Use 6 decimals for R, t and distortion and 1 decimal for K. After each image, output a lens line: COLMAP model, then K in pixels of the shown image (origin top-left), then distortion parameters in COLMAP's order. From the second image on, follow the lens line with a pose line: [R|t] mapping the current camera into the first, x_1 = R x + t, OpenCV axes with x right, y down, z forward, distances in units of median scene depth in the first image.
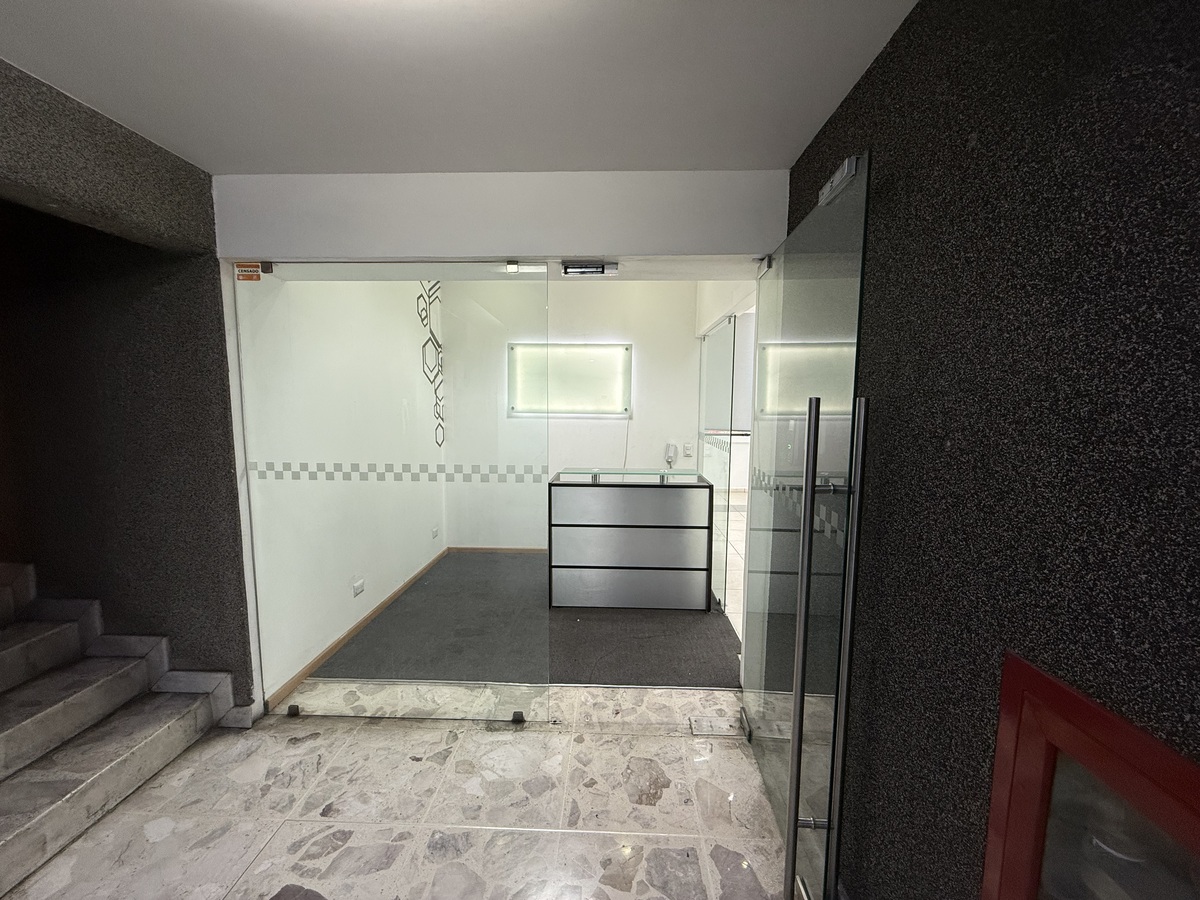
lens RADIAL K [[478.7, 0, 600.0], [0, 478.7, 452.0], [0, 0, 1]] dist [0.002746, -0.000908]
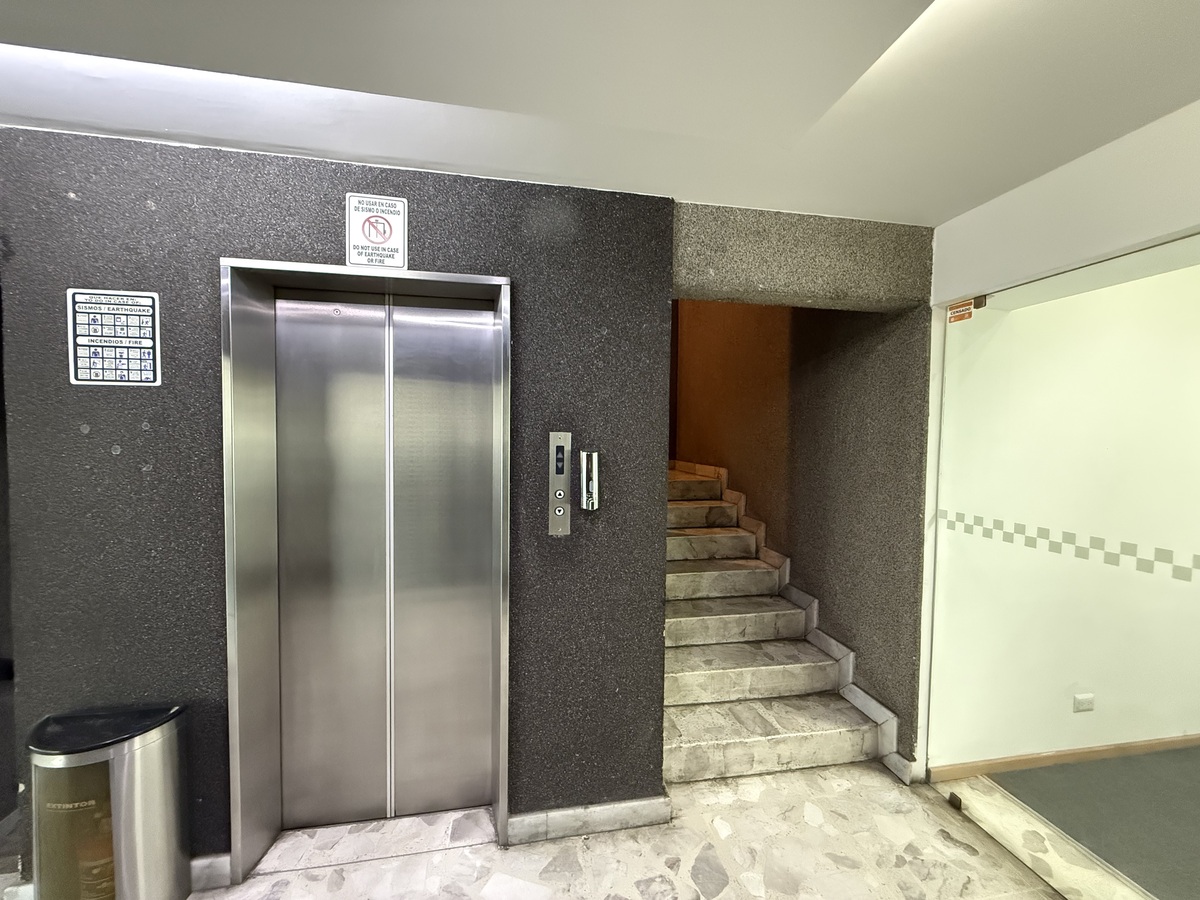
lens RADIAL K [[478.7, 0, 600.0], [0, 478.7, 452.0], [0, 0, 1]] dist [0.002746, -0.000908]
pose [[0.218760, 0.032120, -0.975250, 0.050707], [-0.116735, 0.993142, 0.006524, -0.020497], [0.968771, 0.112418, 0.221009, 0.123483]]
